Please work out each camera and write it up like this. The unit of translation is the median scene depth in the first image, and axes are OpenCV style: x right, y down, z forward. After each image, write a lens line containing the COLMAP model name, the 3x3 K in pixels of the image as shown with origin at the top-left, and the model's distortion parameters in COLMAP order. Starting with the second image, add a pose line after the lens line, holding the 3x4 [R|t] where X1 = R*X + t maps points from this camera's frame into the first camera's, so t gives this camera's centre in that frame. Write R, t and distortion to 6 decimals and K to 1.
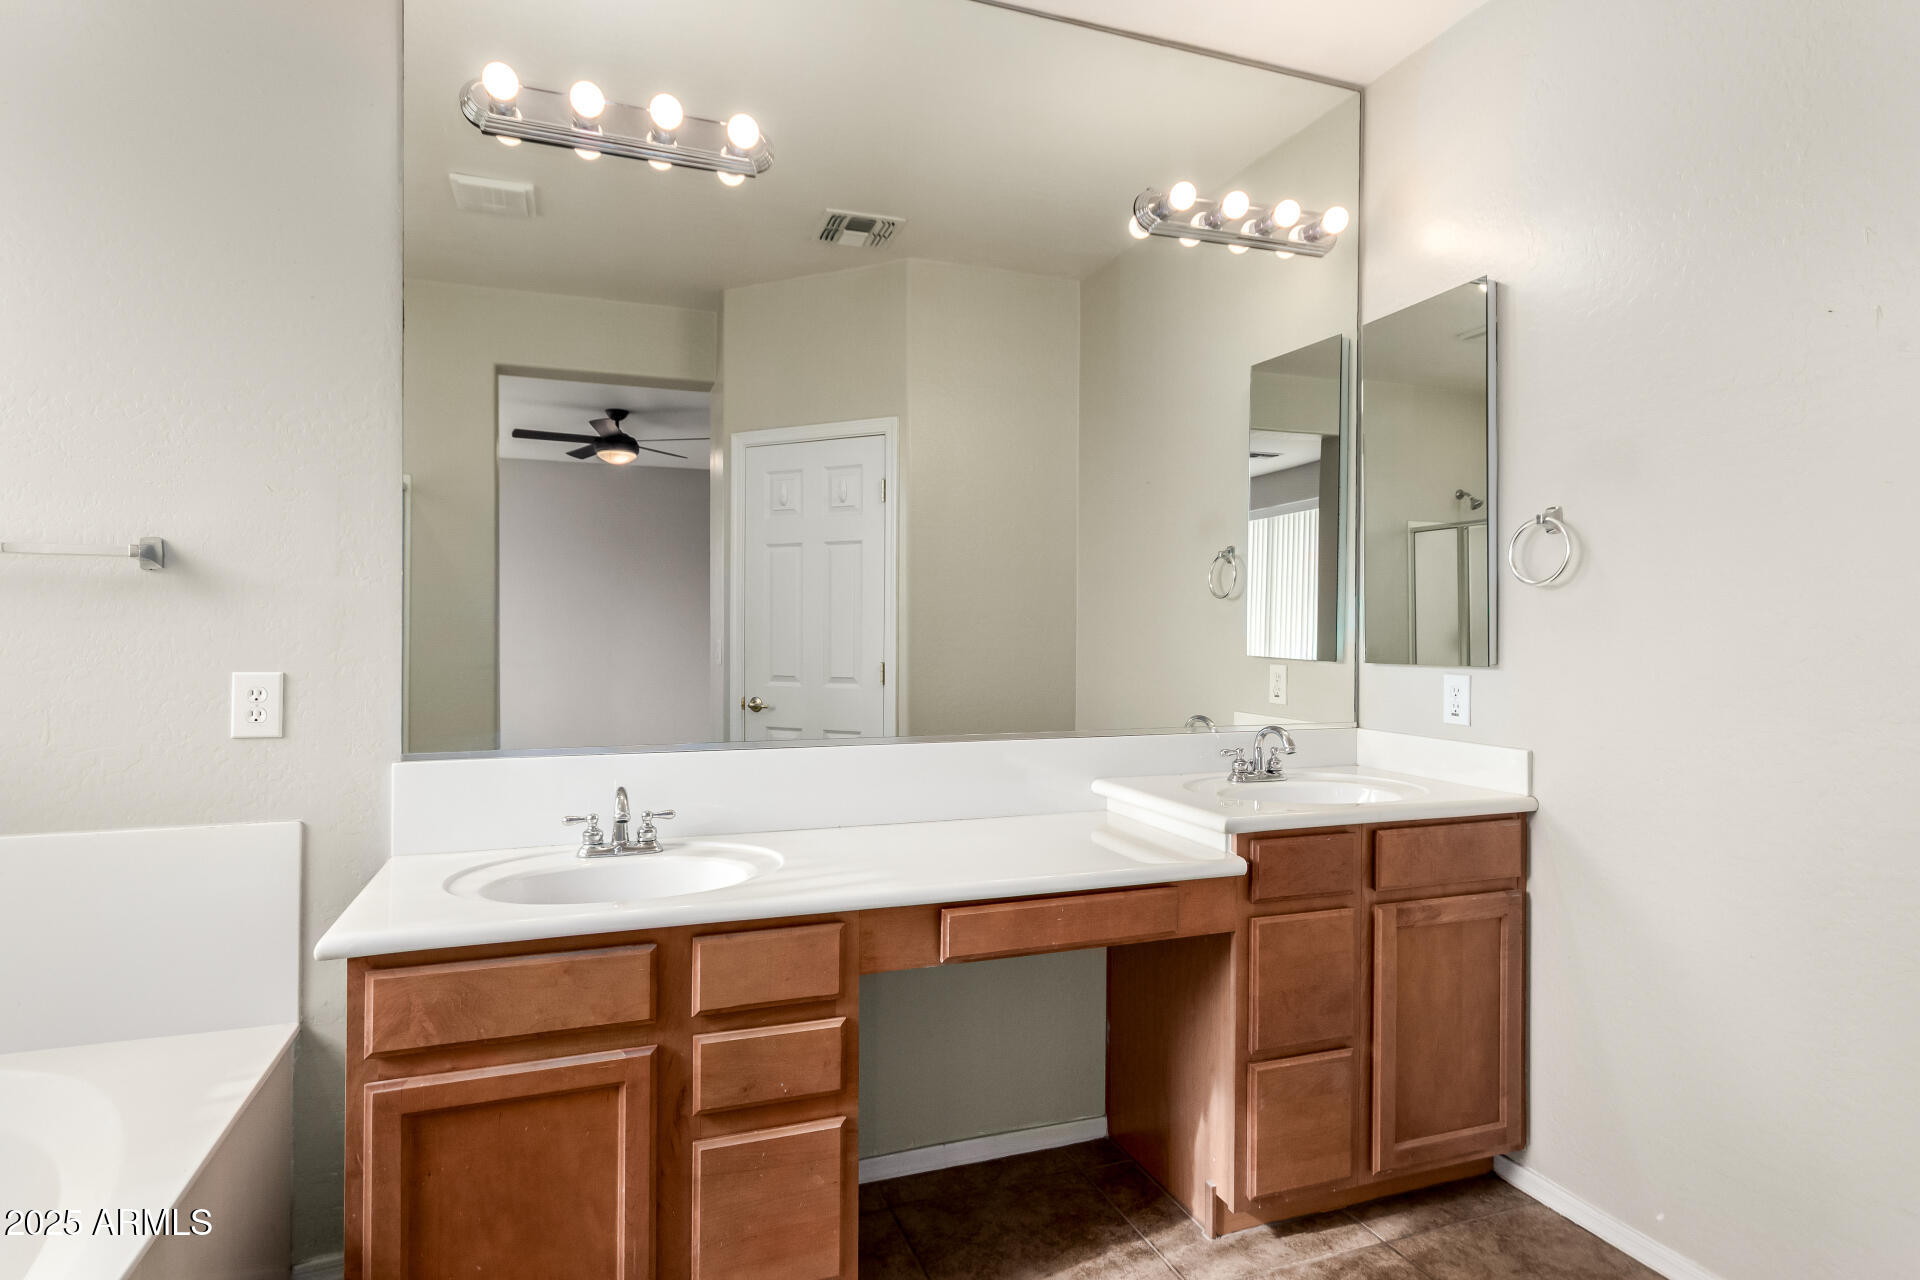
lens RADIAL K [[988.3, 0, 953.7], [0, 988.3, 632.5], [0, 0, 1]] dist [-0.004082, -0.000154]
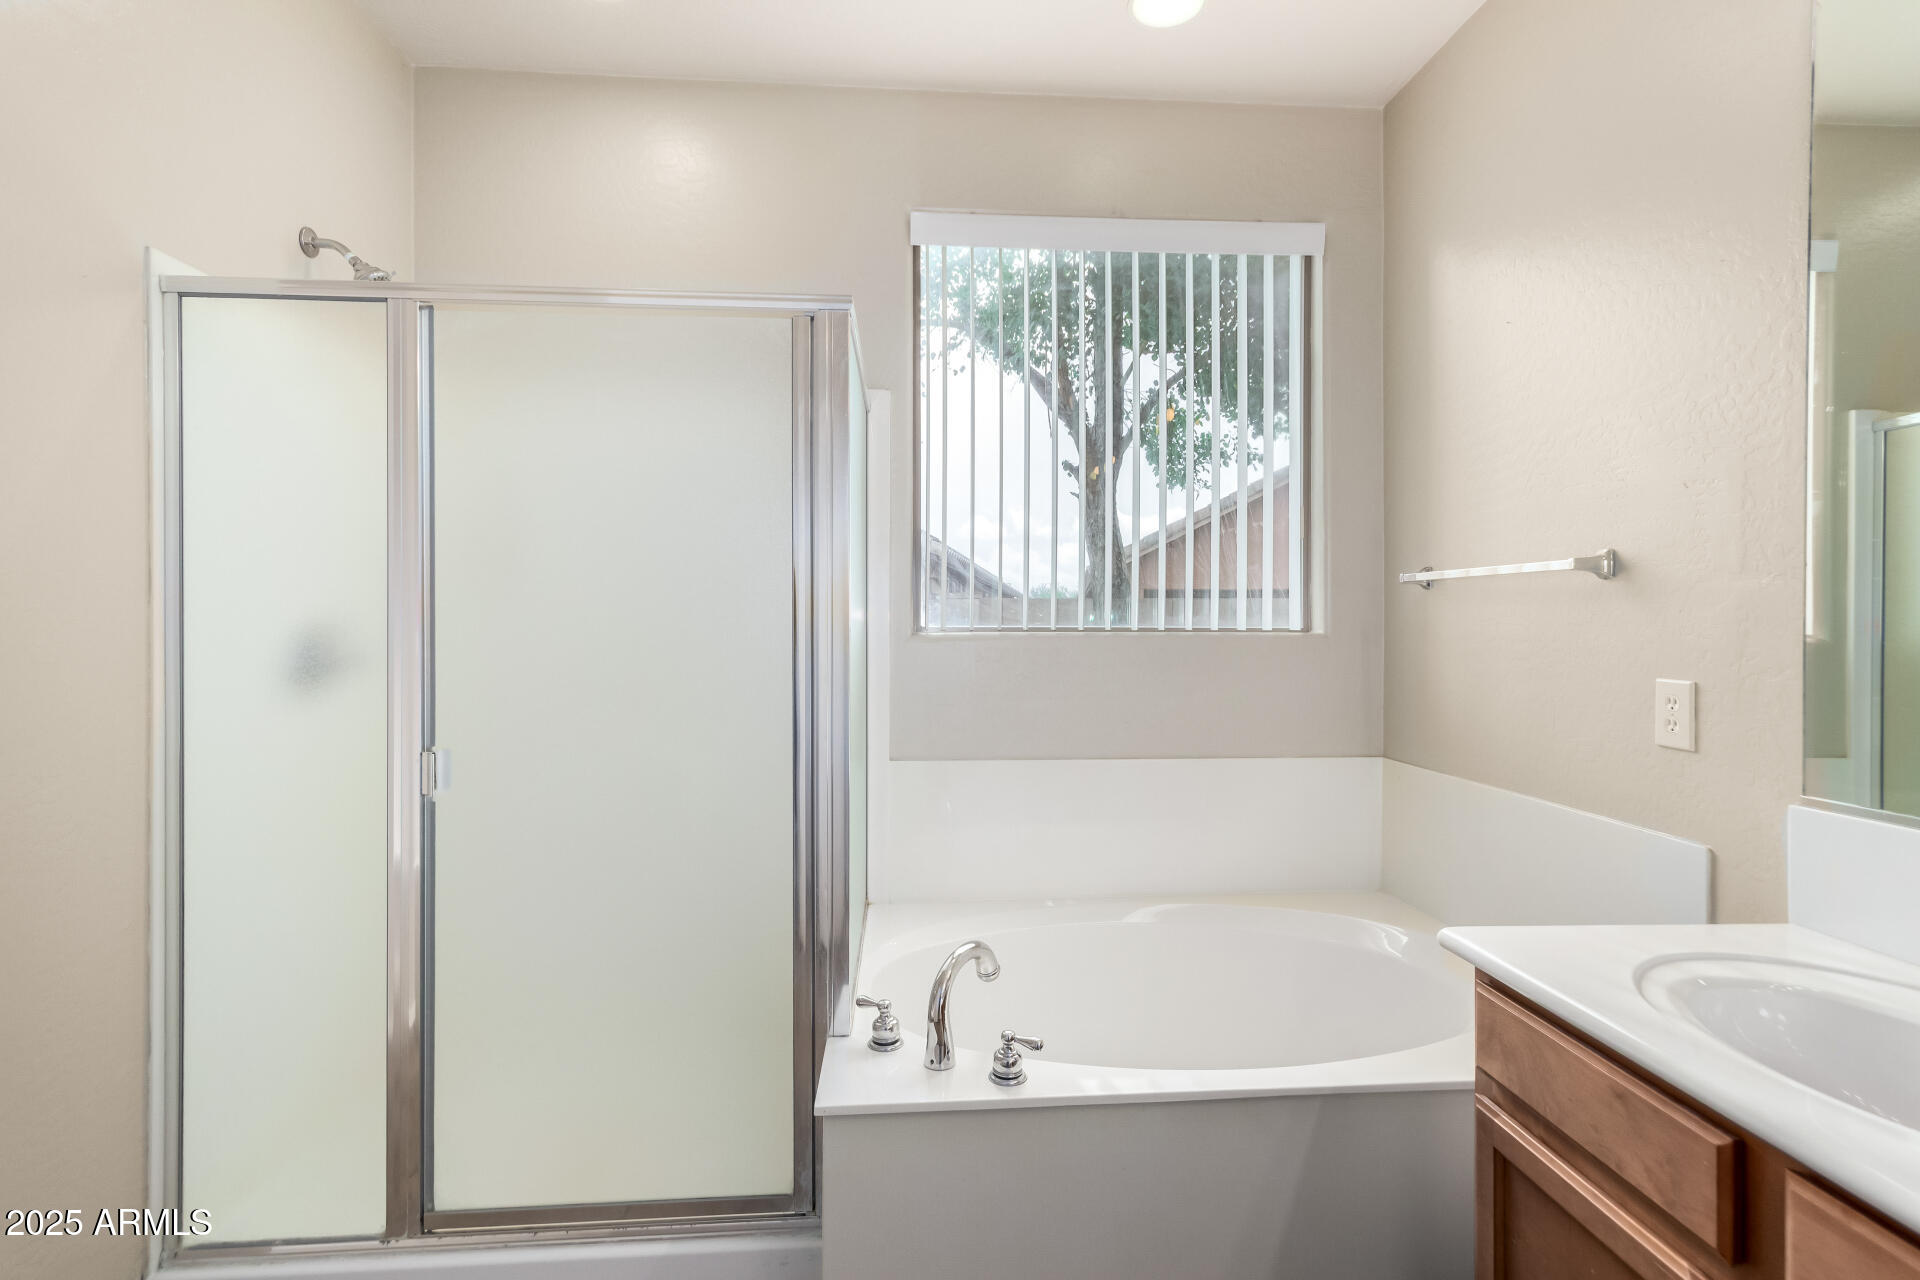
lens RADIAL K [[879.8, 0, 958.0], [0, 879.8, 636.3], [0, 0, 1]] dist [0.002559, 0.000076]
pose [[-0.281623, -0.000290, -0.959525, 0.307556], [-0.005933, 0.999981, 0.001439, 0.000991], [0.959507, 0.006098, -0.281620, 0.575526]]
